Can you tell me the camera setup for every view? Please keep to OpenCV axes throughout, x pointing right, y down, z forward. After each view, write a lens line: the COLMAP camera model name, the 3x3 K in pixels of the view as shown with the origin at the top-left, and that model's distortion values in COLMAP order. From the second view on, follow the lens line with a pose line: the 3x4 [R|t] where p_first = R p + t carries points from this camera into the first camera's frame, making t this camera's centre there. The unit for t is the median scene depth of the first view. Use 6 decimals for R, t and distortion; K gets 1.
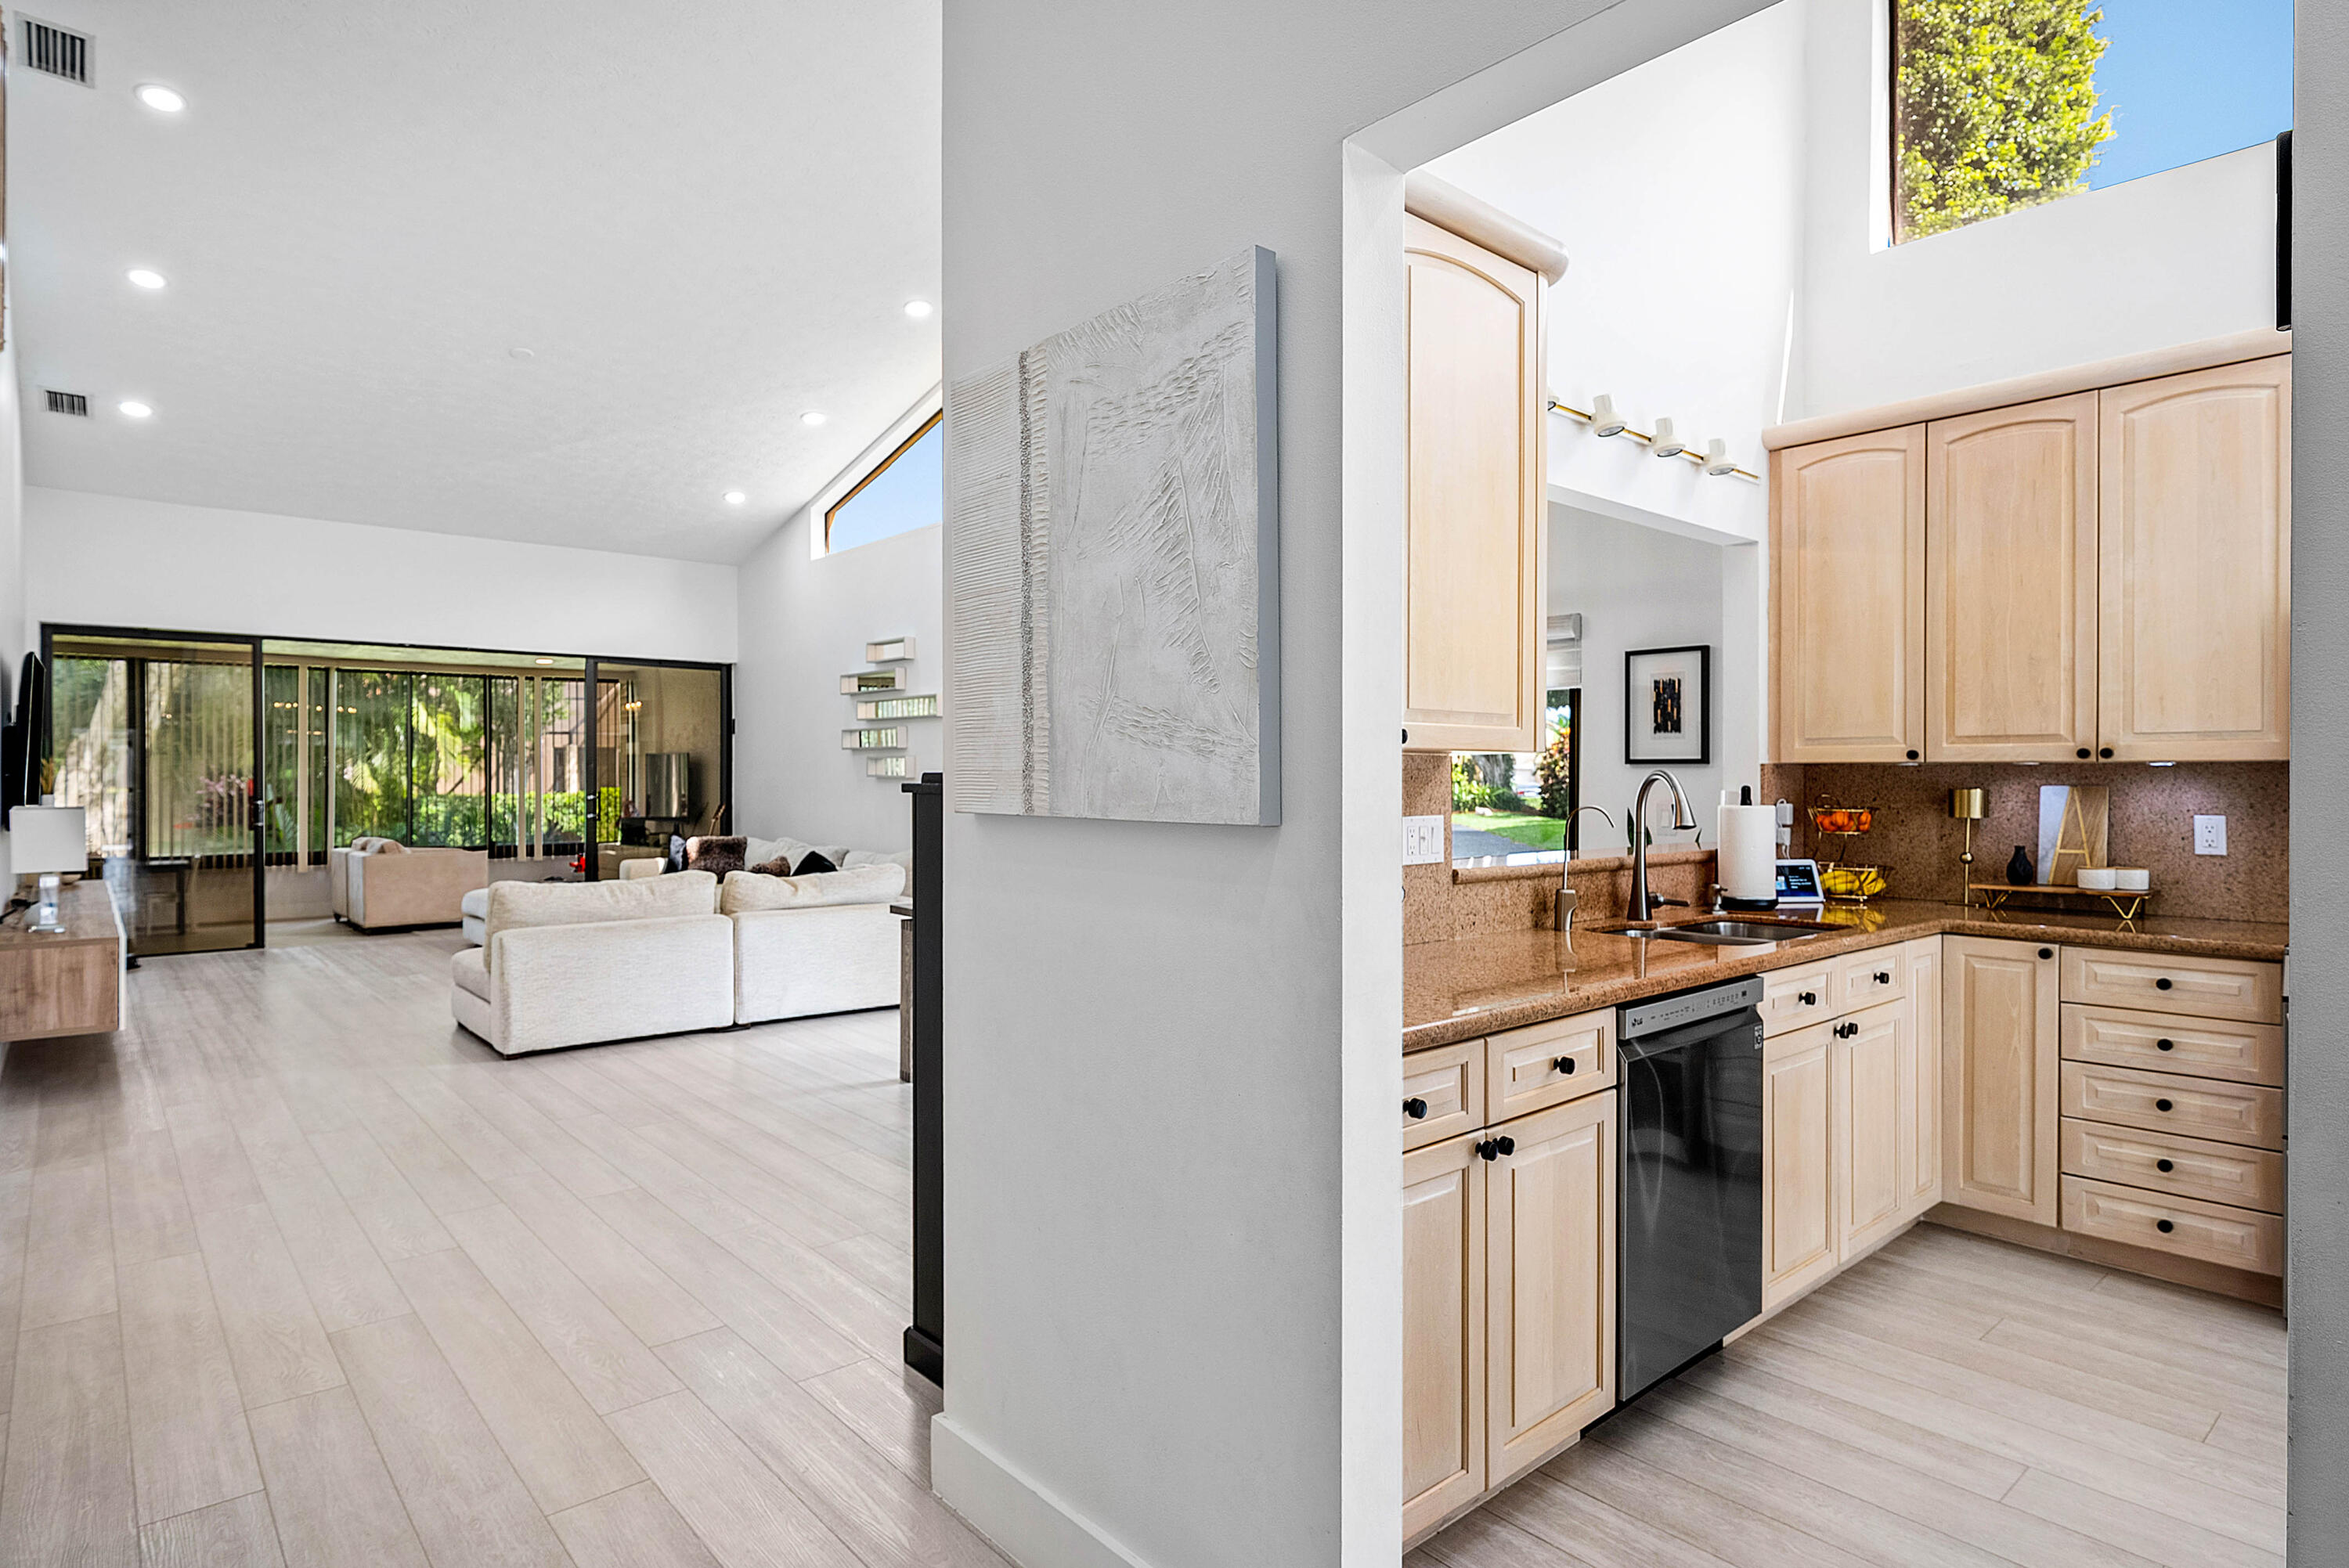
lens RADIAL K [[1247.3, 0, 1174.5], [0, 1247.3, 784.0], [0, 0, 1]] dist [-0.002438, -0.000143]
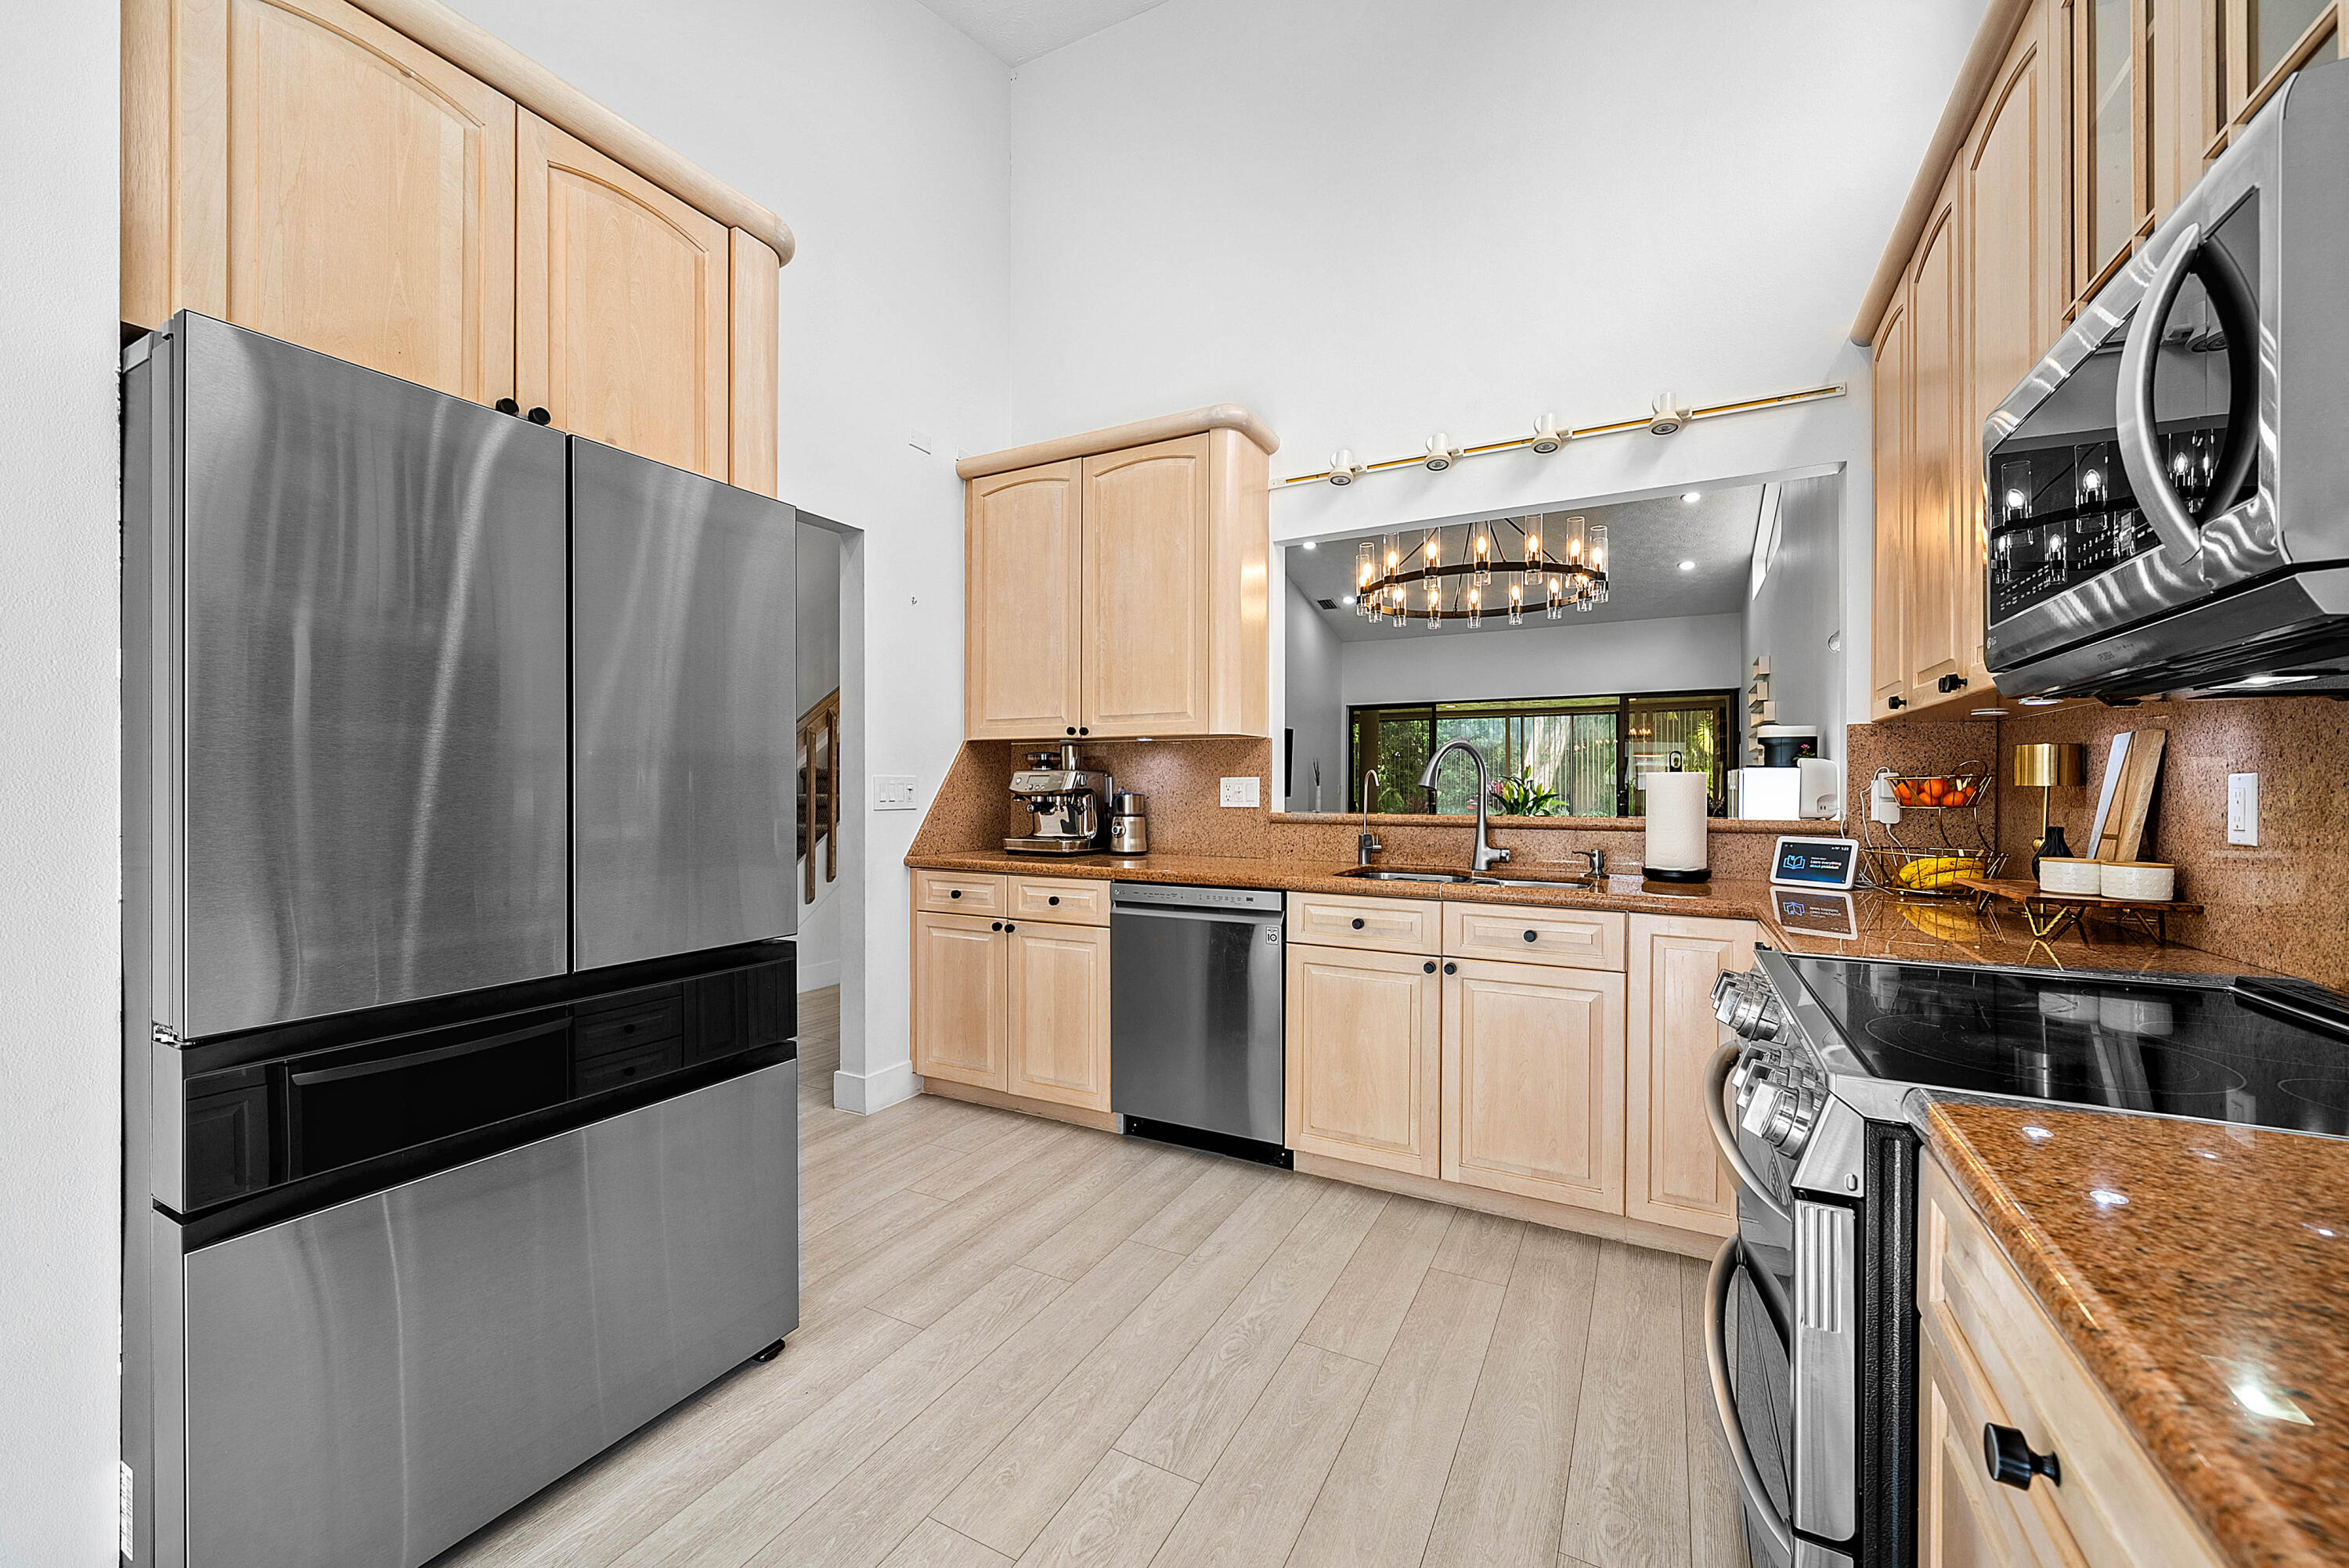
lens RADIAL K [[921.8, 0, 1174.5], [0, 921.8, 784.0], [0, 0, 1]] dist [0.000418, 0.000004]
pose [[0.355822, -0.004294, -0.934544, 0.352840], [-0.006301, 0.999956, -0.006994, 0.011992], [0.934532, 0.008378, 0.355780, 0.140018]]
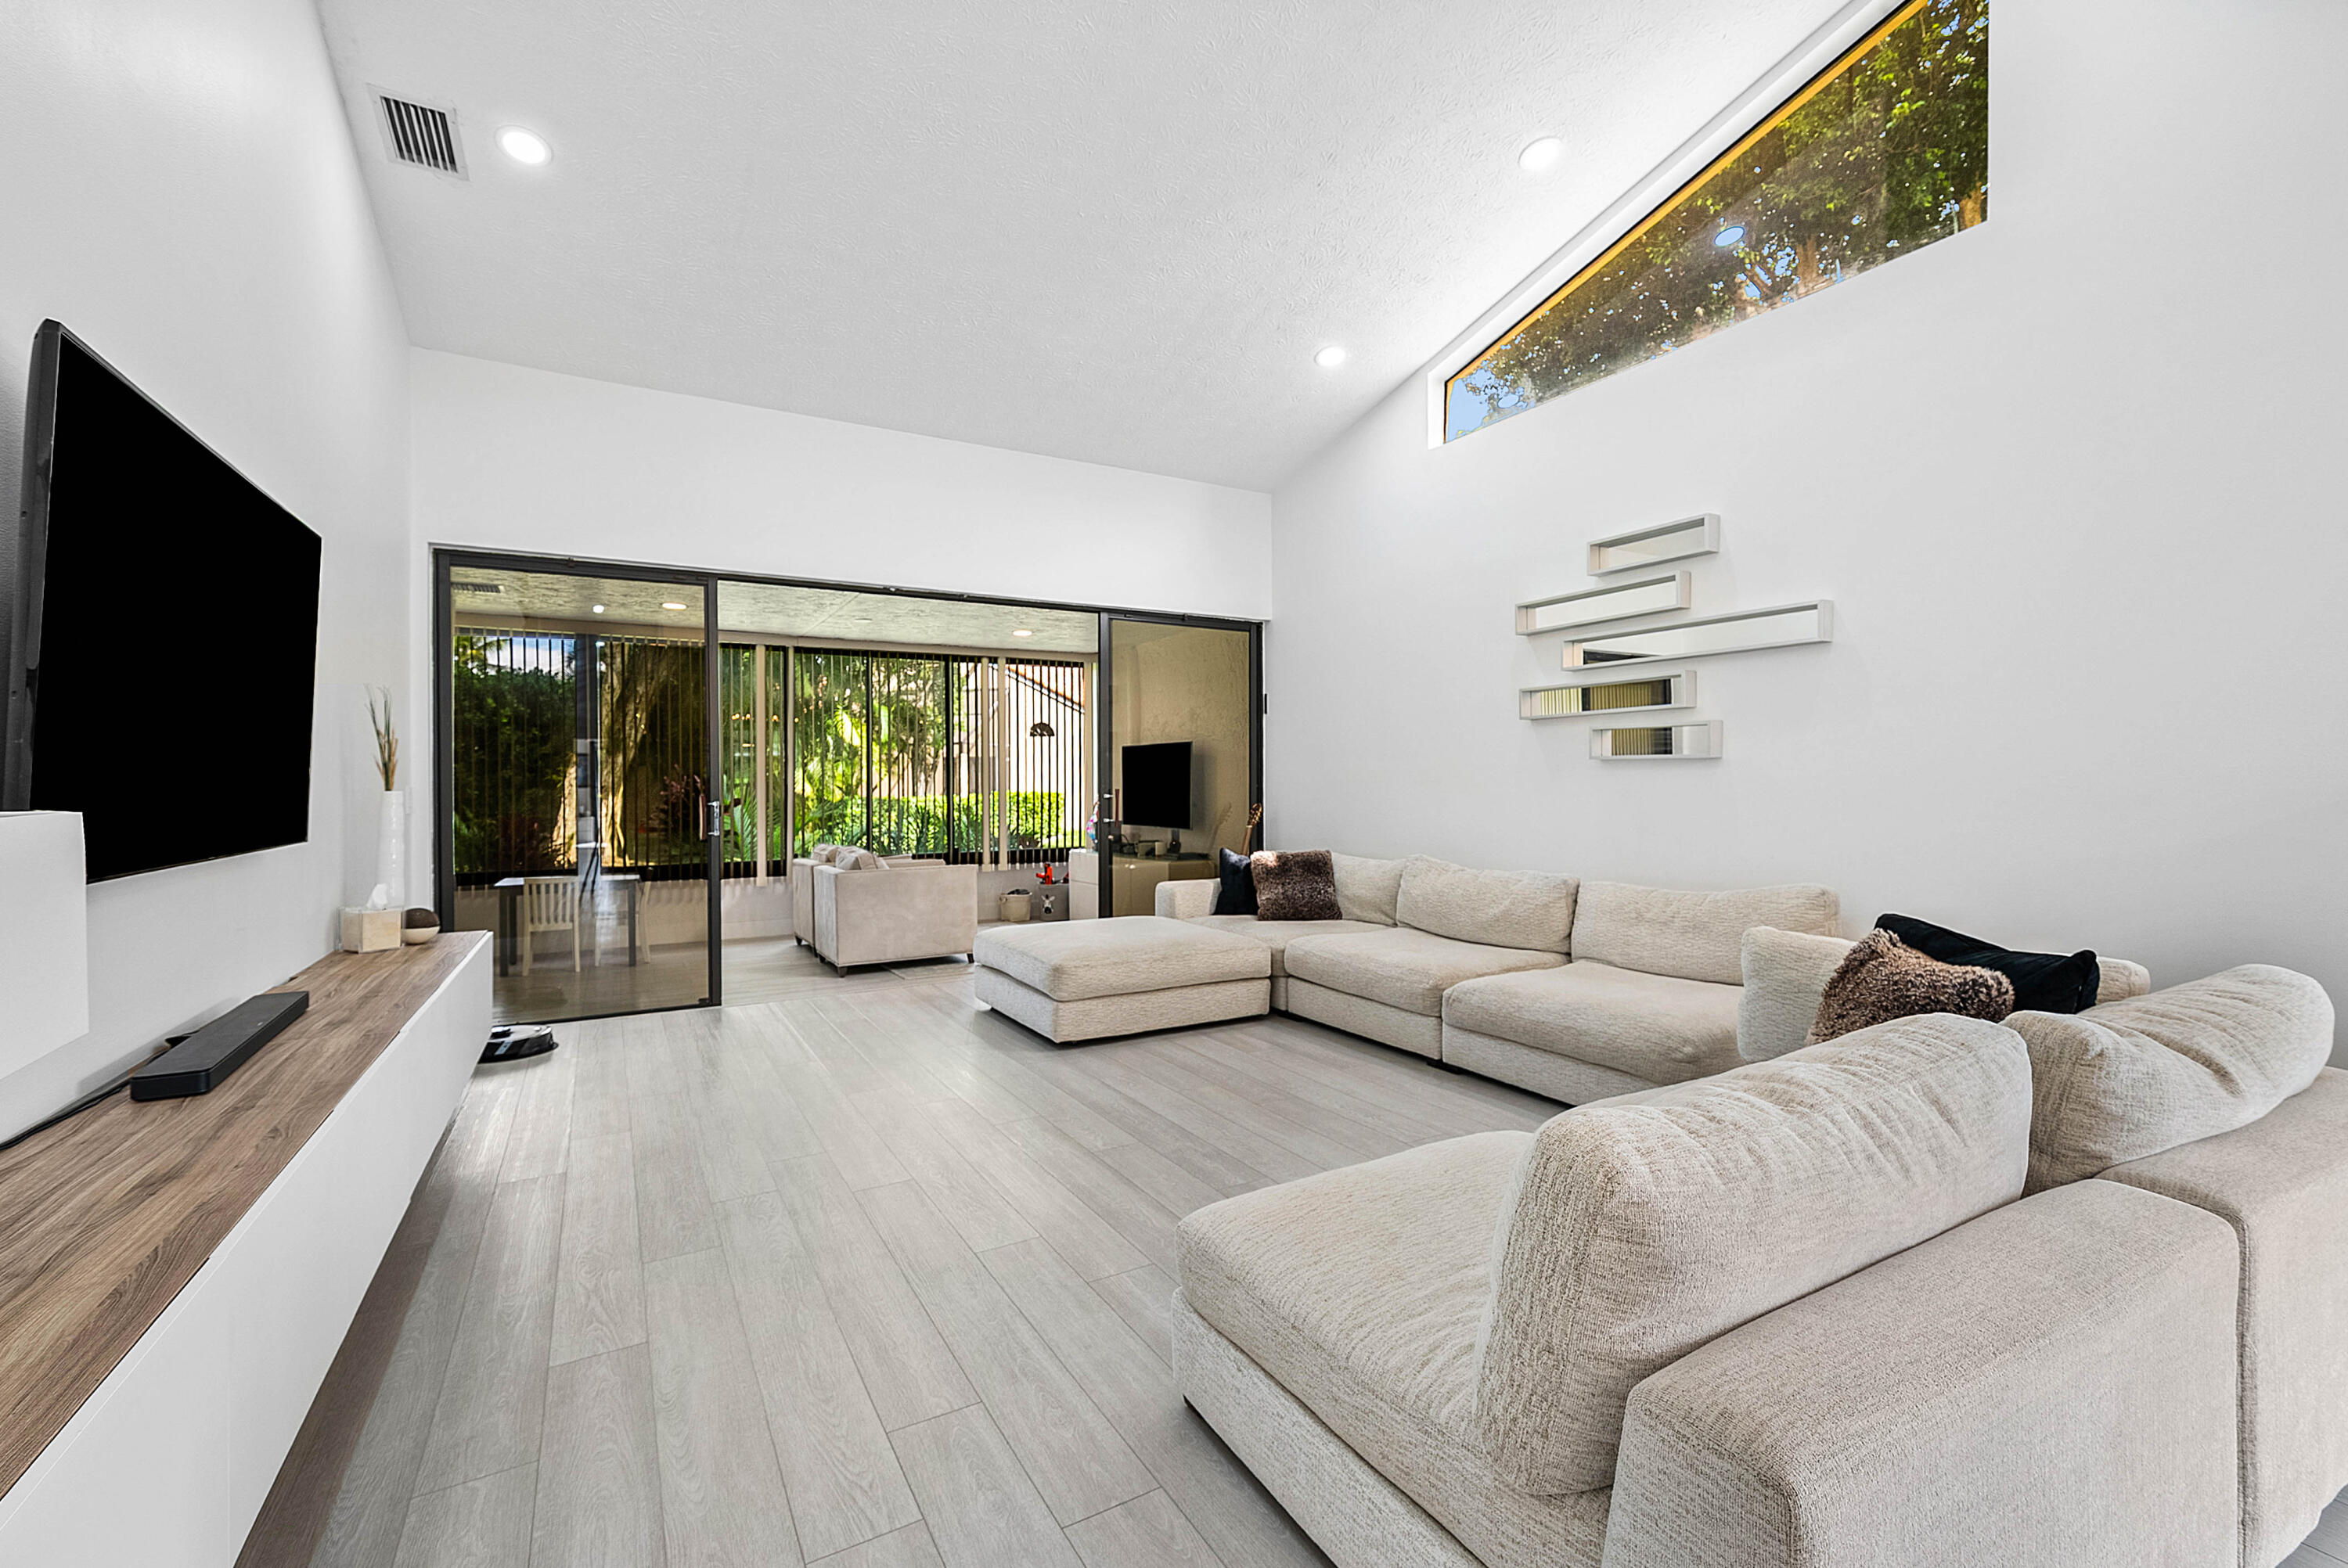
lens RADIAL K [[985.8, 0, 1174.0], [0, 985.8, 784.0], [0, 0, 1]] dist [-0.001009, -0.000129]
pose [[0.979345, -0.005459, -0.202123, -0.315894], [0.004632, 0.999979, -0.004562, 0.006126], [0.202143, 0.003531, 0.979350, 0.436269]]
